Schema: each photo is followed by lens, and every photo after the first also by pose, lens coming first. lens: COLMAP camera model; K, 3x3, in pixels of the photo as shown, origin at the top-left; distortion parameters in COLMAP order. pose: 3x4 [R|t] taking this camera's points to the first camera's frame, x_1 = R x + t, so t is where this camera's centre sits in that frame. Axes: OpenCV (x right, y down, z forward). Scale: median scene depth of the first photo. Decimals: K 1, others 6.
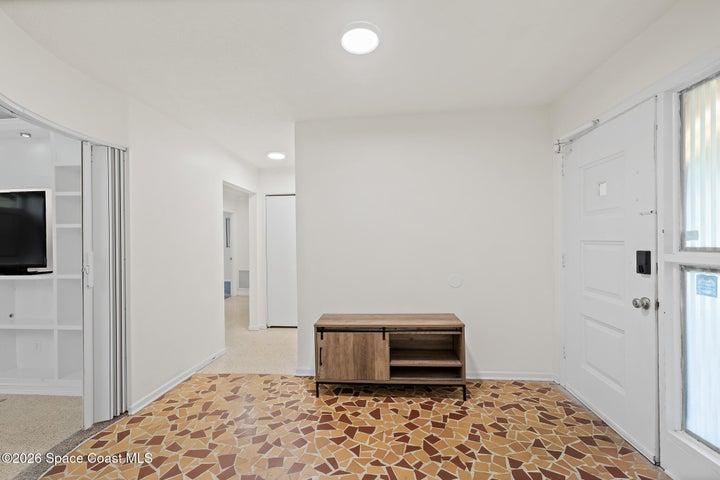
lens RADIAL K [[307.1, 0, 355.8], [0, 307.1, 240.4], [0, 0, 1]] dist [0.000345, 0.000425]
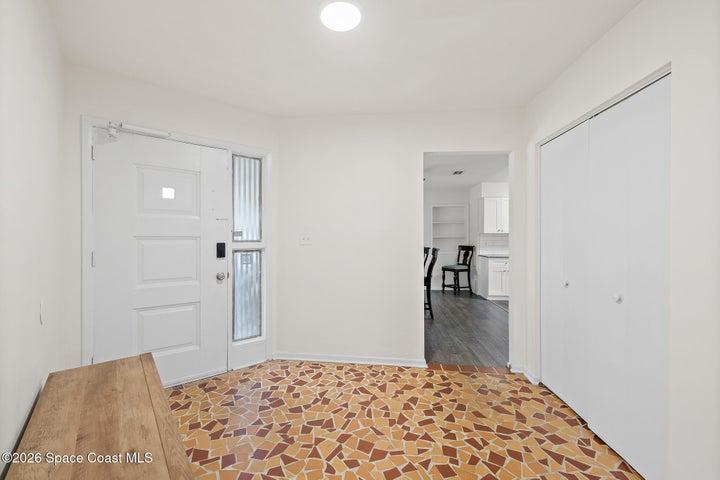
lens RADIAL K [[307.1, 0, 352.7], [0, 307.1, 239.8], [0, 0, 1]] dist [0.000345, 0.000425]
pose [[-0.694141, 0.005886, 0.719815, -0.627606], [0.004561, 0.999982, -0.003778, 0.026347], [-0.719825, 0.000661, -0.694155, 1.523897]]
